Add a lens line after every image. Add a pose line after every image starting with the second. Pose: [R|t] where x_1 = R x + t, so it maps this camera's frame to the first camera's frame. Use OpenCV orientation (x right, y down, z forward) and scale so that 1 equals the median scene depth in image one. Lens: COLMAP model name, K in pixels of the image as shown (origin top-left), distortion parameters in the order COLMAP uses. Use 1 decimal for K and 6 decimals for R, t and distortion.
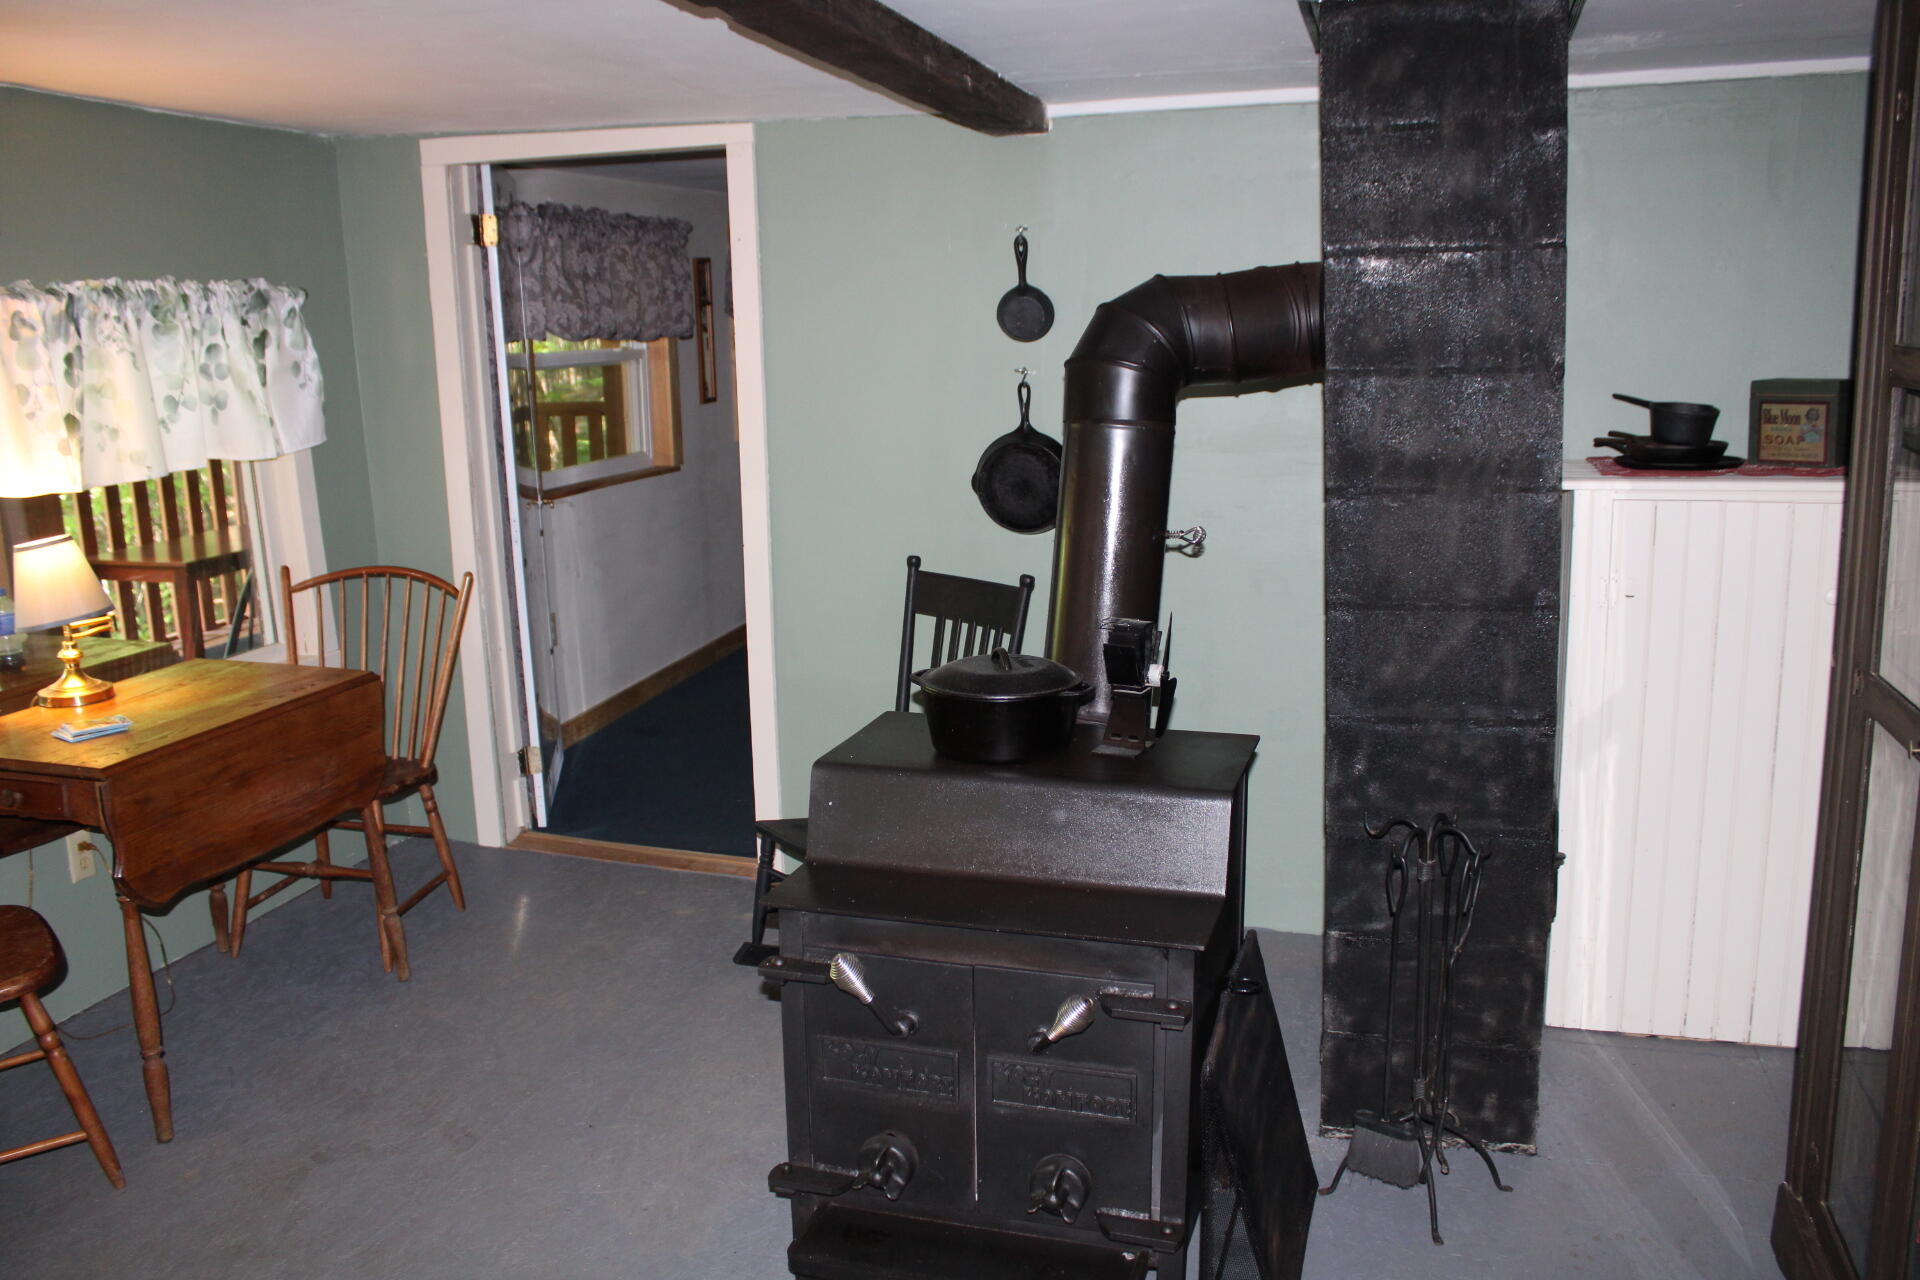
lens RADIAL K [[1623.3, 0, 960.0], [0, 1623.3, 640.0], [0, 0, 1]] dist [-0.171005, 0.139481]
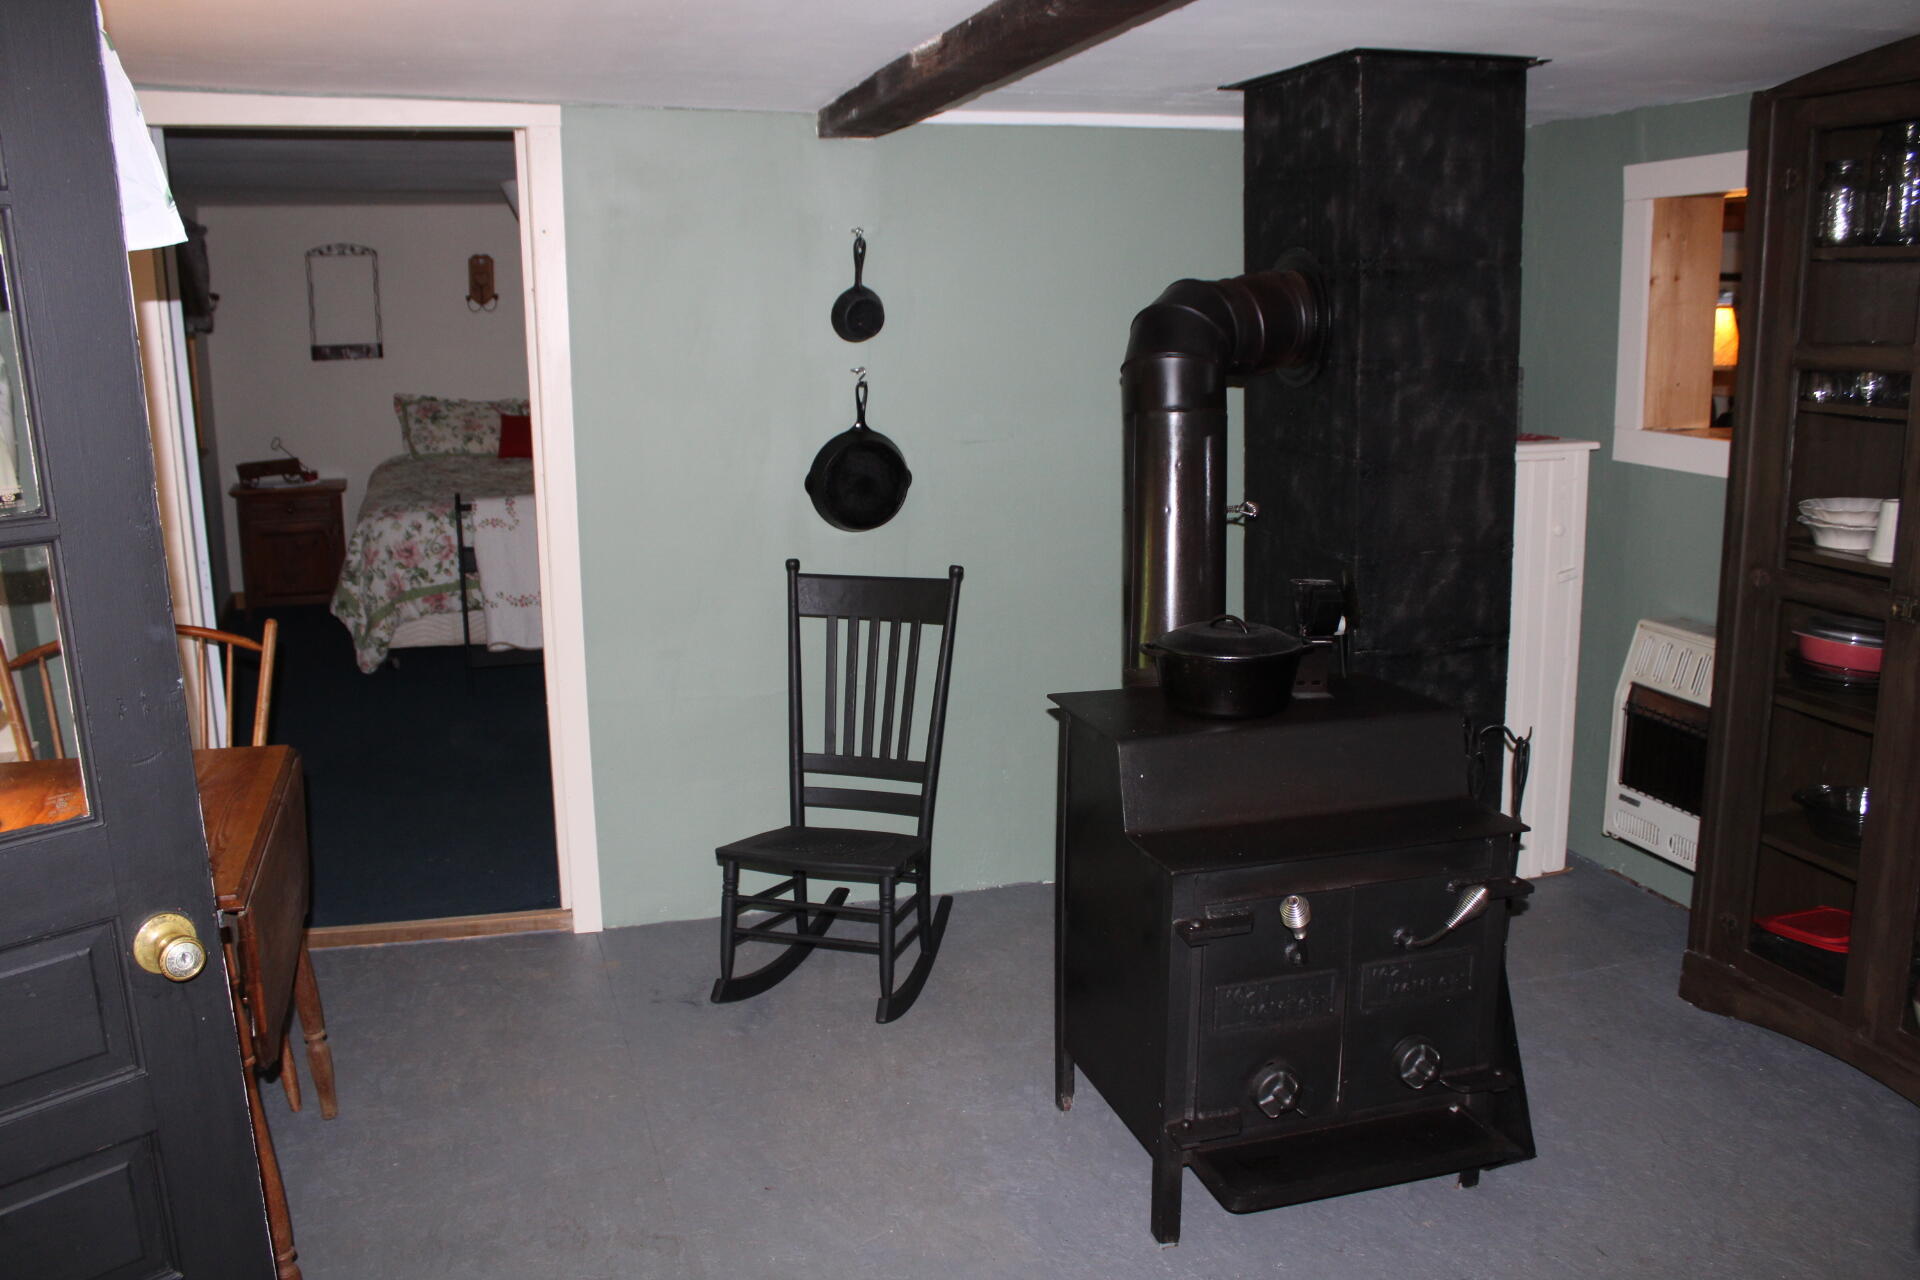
lens RADIAL K [[1628.9, 0, 960.0], [0, 1628.9, 640.0], [0, 0, 1]] dist [-0.134303, -0.002574]
pose [[0.827244, -0.097660, 0.553291, -0.497820], [0.103936, 0.994381, 0.020118, -0.012350], [-0.552146, 0.040864, 0.832745, 0.124331]]
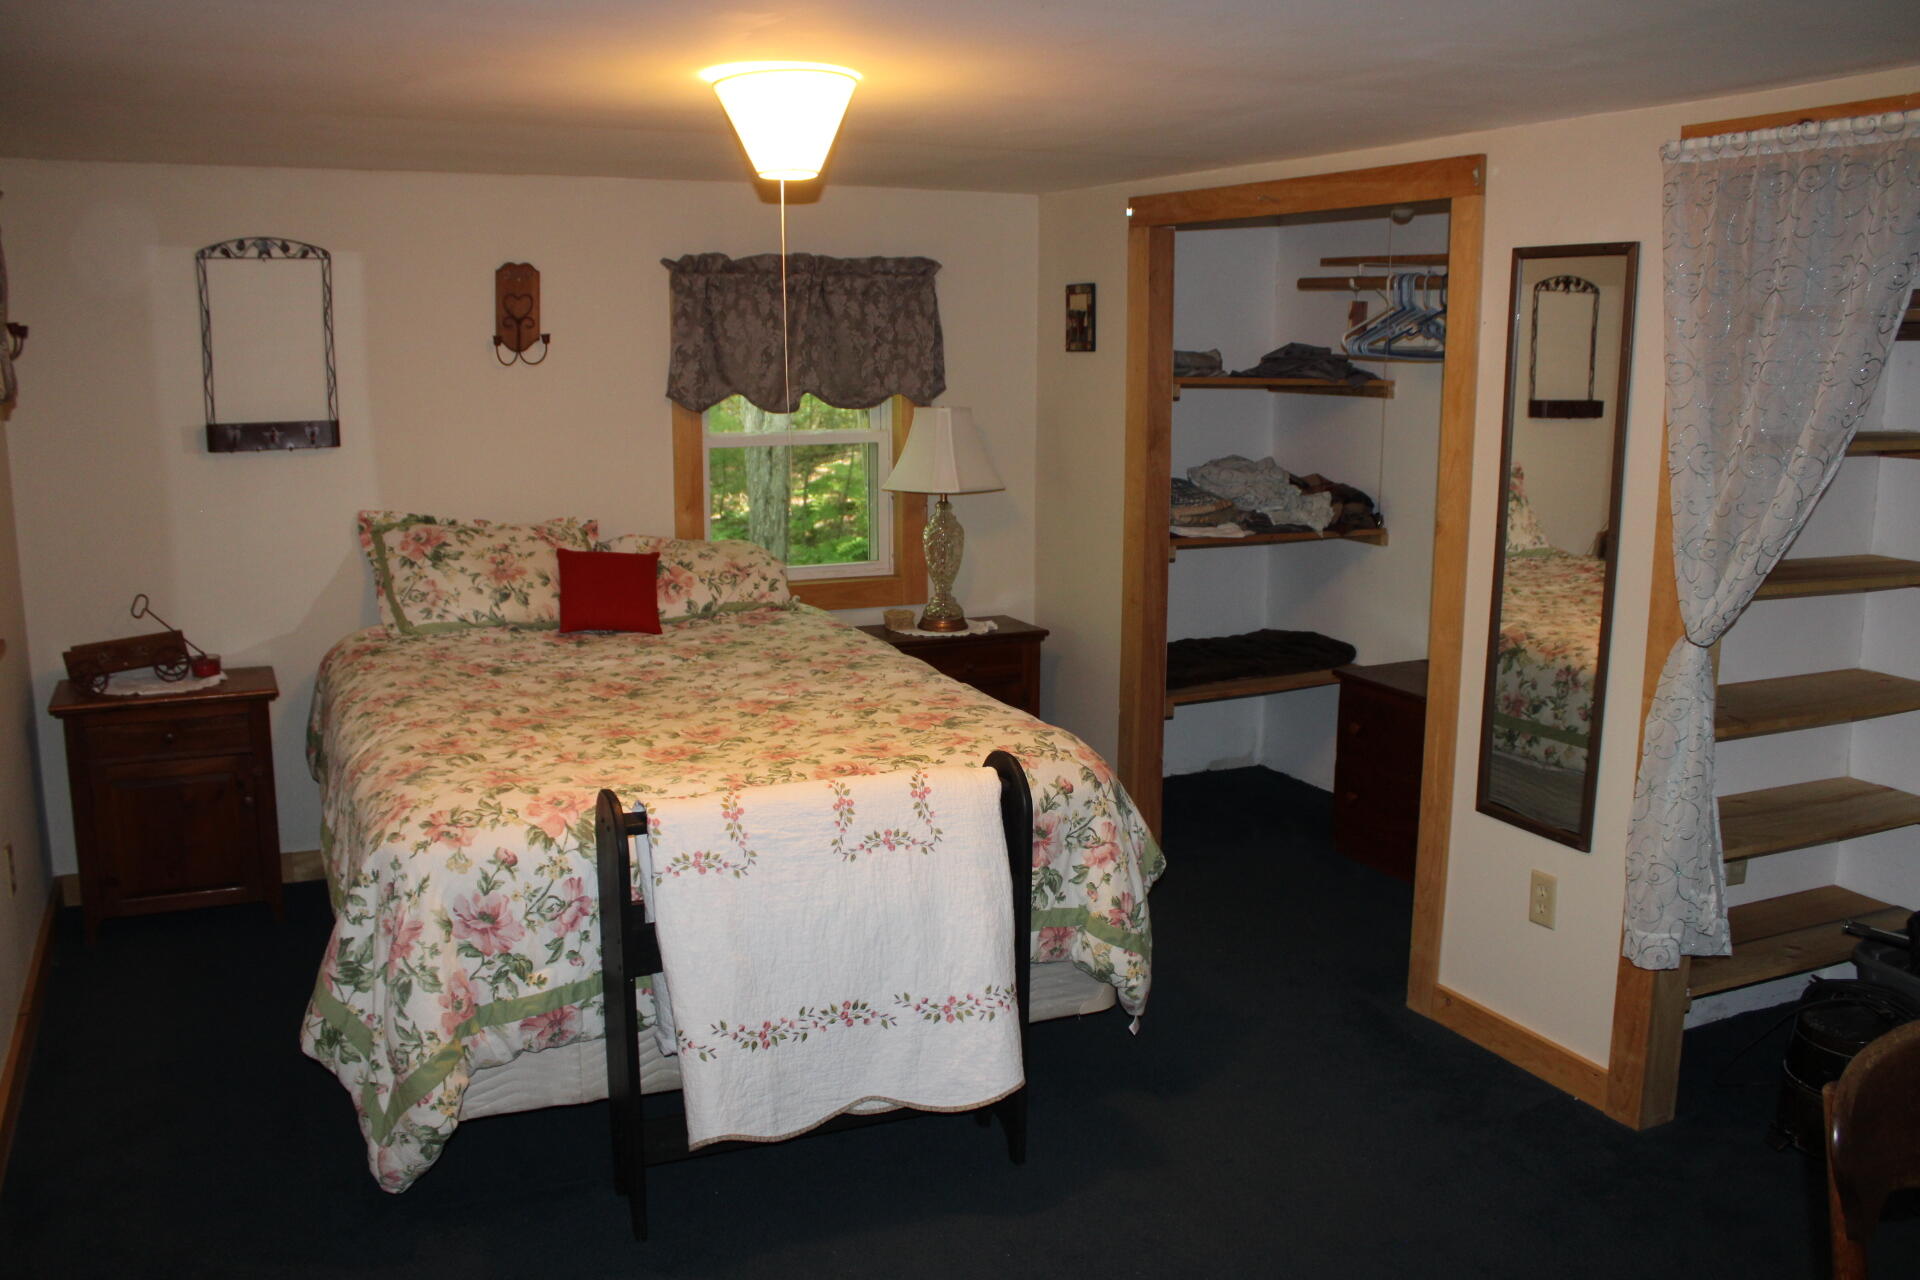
lens RADIAL K [[1623.3, 0, 960.0], [0, 1623.3, 640.0], [0, 0, 1]] dist [-0.171005, 0.139481]
pose [[0.766083, -0.088935, 0.636559, -0.419780], [0.112676, 0.993627, 0.003219, -0.112946], [-0.632788, 0.069259, 0.771222, 0.578262]]
